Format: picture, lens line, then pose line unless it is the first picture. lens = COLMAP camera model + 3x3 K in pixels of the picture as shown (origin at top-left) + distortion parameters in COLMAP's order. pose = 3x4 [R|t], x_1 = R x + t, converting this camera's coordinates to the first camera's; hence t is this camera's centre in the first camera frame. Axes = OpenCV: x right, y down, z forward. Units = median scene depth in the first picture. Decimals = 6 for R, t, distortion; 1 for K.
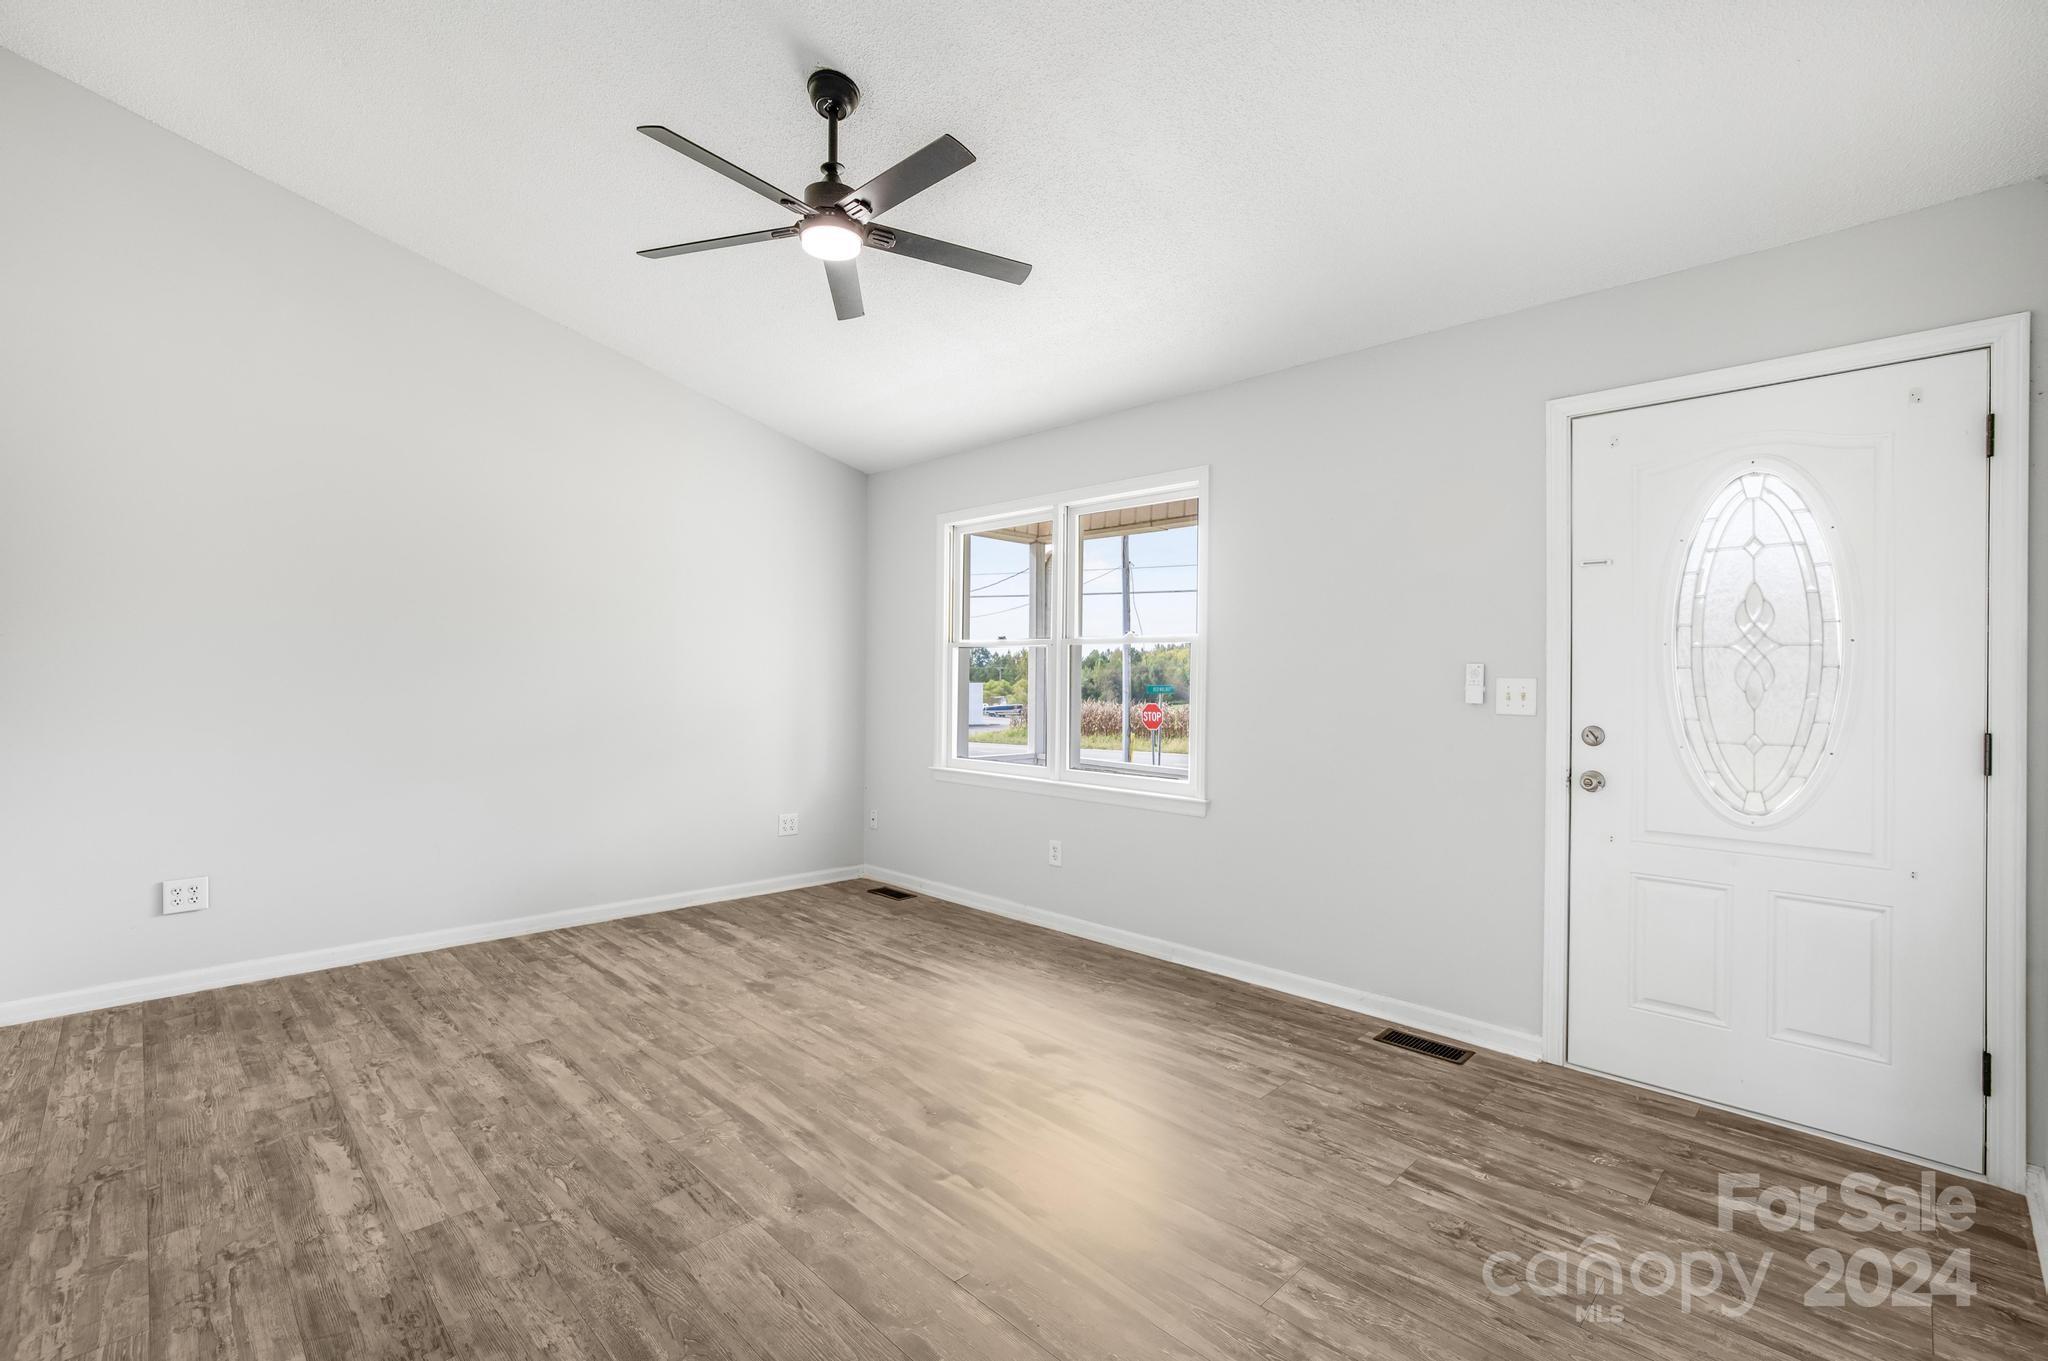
lens RADIAL K [[902.3, 0, 1007.8], [0, 902.3, 677.5], [0, 0, 1]] dist [-0.015291, 0.003579]
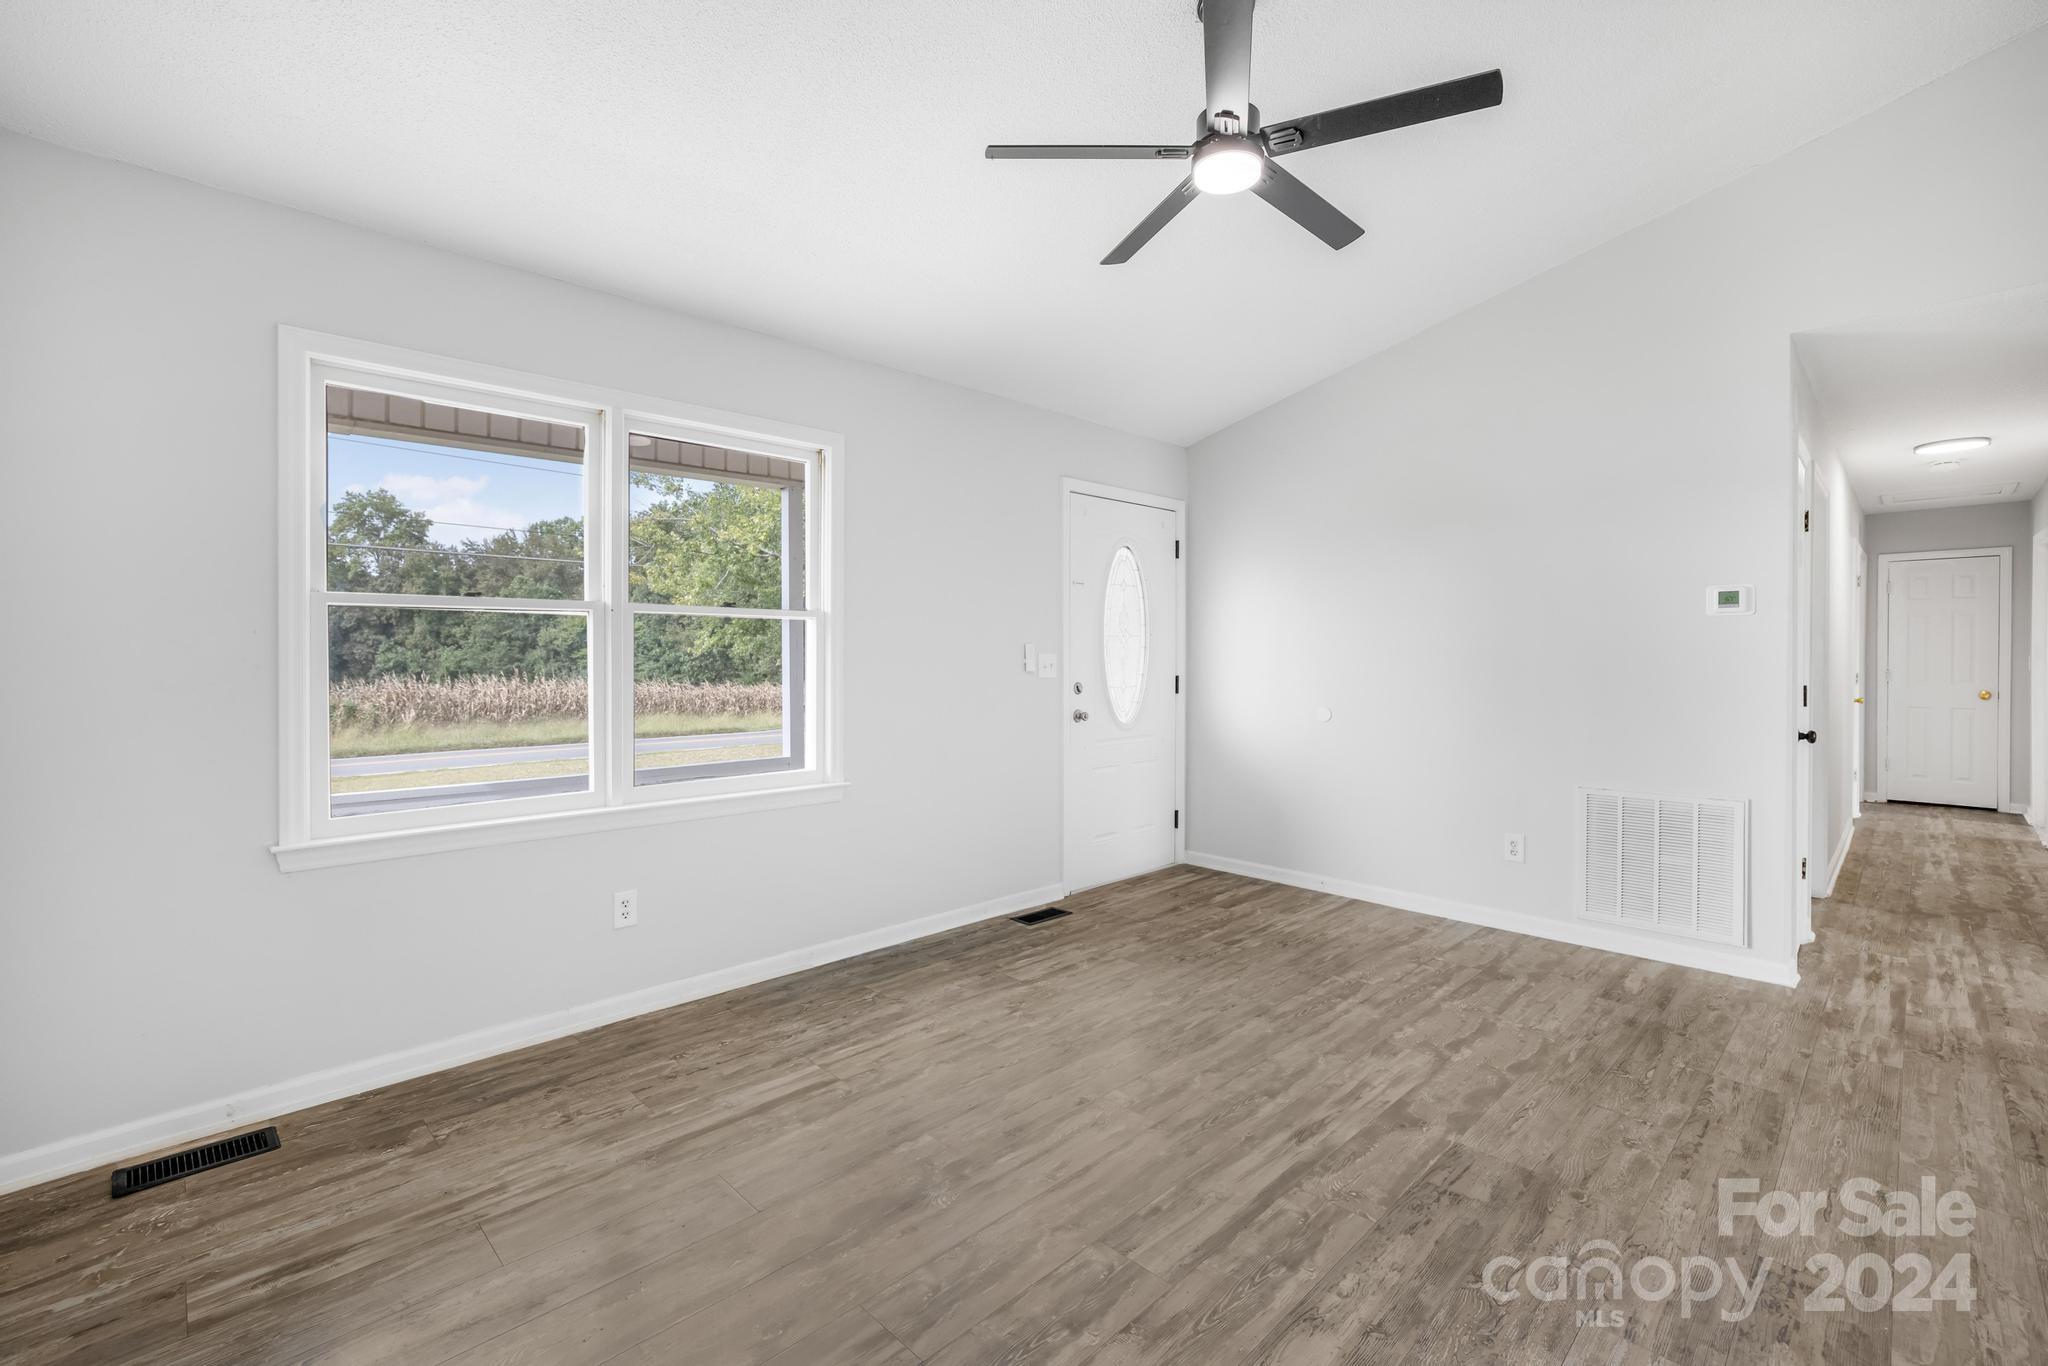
lens RADIAL K [[902.3, 0, 1006.8], [0, 902.3, 682.8], [0, 0, 1]] dist [-0.015291, 0.003579]
pose [[-0.002023, -0.032231, 0.999478, -0.977488], [-0.001234, 0.999480, 0.032229, 0.001382], [-0.999997, -0.001168, -0.002062, 1.110580]]
